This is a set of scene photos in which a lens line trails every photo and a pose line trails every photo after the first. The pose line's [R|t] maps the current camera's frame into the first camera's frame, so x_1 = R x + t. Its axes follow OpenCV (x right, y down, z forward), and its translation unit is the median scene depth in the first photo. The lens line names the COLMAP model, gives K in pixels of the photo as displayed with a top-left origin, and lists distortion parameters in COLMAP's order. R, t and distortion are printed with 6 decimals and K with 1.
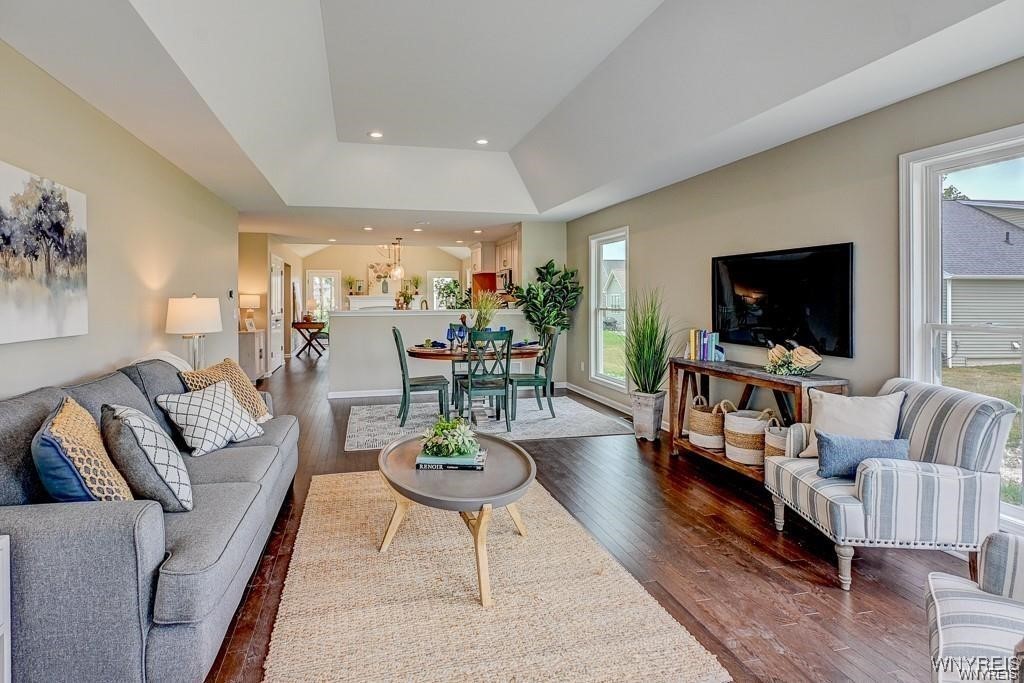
lens RADIAL K [[503.7, 0, 514.2], [0, 503.7, 306.5], [0, 0, 1]] dist [-0.006285, 0.001012]
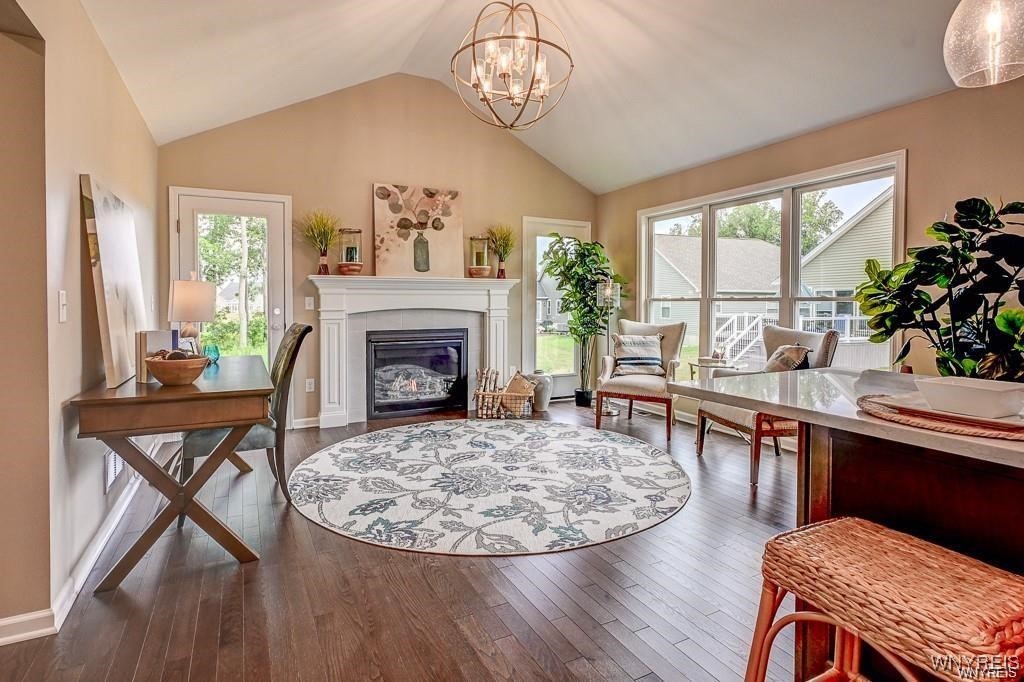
lens RADIAL K [[503.7, 0, 514.2], [0, 503.7, 306.0], [0, 0, 1]] dist [-0.006285, 0.001012]
pose [[0.979419, 0.004786, 0.201780, -0.265232], [-0.003265, 0.999964, -0.007868, 0.000333], [-0.201811, 0.007047, 0.979399, 0.647274]]
